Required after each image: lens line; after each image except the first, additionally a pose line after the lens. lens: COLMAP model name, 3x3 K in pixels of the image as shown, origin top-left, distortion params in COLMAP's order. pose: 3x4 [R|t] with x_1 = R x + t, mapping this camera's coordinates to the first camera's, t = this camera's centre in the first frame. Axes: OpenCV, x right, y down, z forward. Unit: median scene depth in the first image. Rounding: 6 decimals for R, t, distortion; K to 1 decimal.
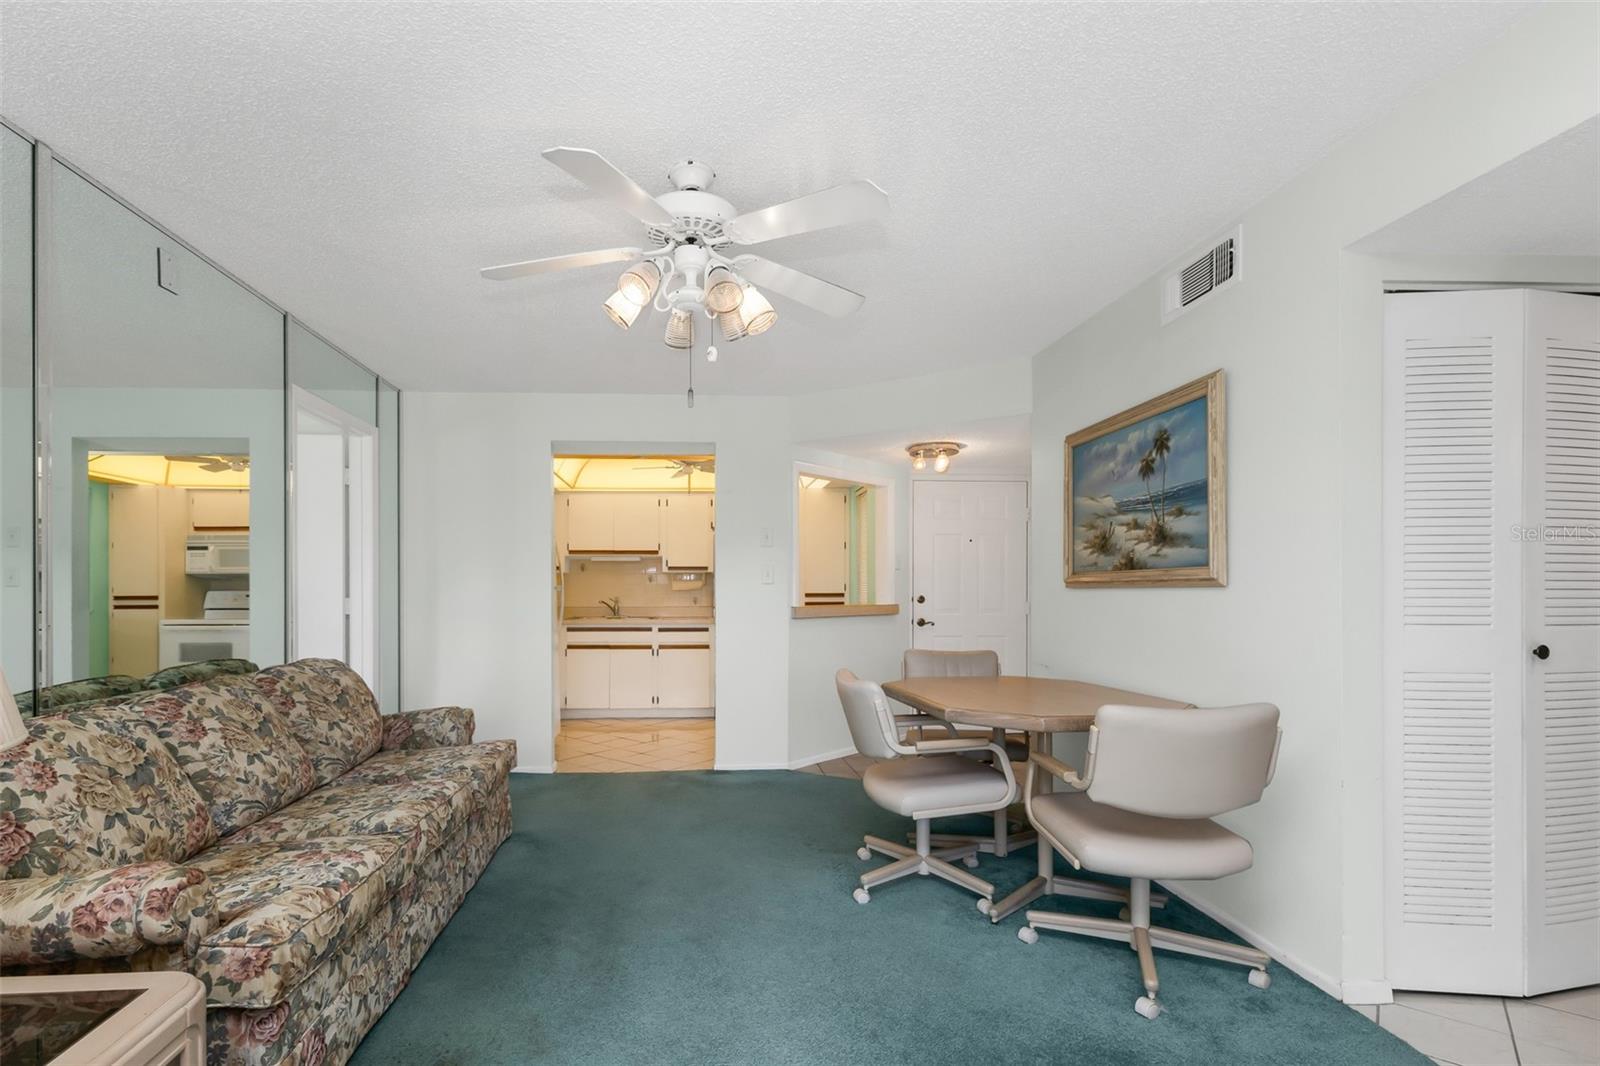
lens RADIAL K [[708.2, 0, 761.3], [0, 708.2, 592.1], [0, 0, 1]] dist [0.000526, -0.000060]
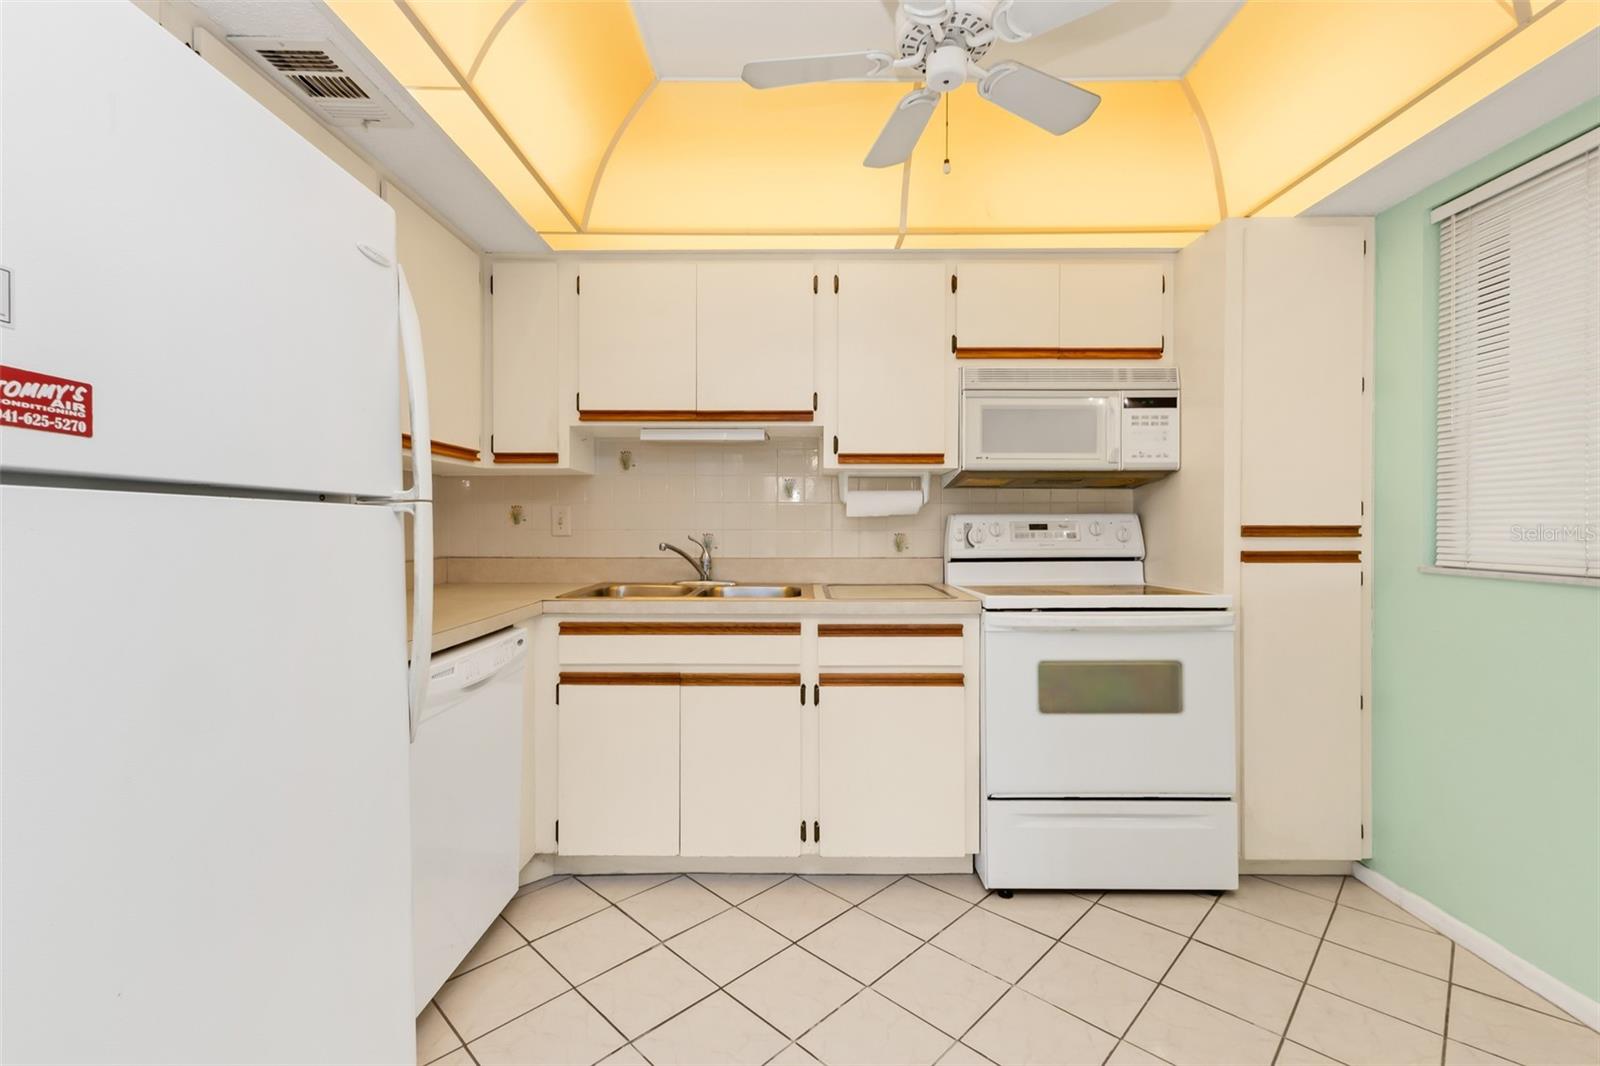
lens RADIAL K [[706.3, 0, 801.4], [0, 706.3, 530.1], [0, 0, 1]] dist [0.011022, -0.000434]
pose [[0.994305, 0.003115, -0.106523, -0.116980], [-0.001848, 0.999926, 0.011995, 0.000073], [0.106553, -0.011730, 0.994238, 0.655507]]
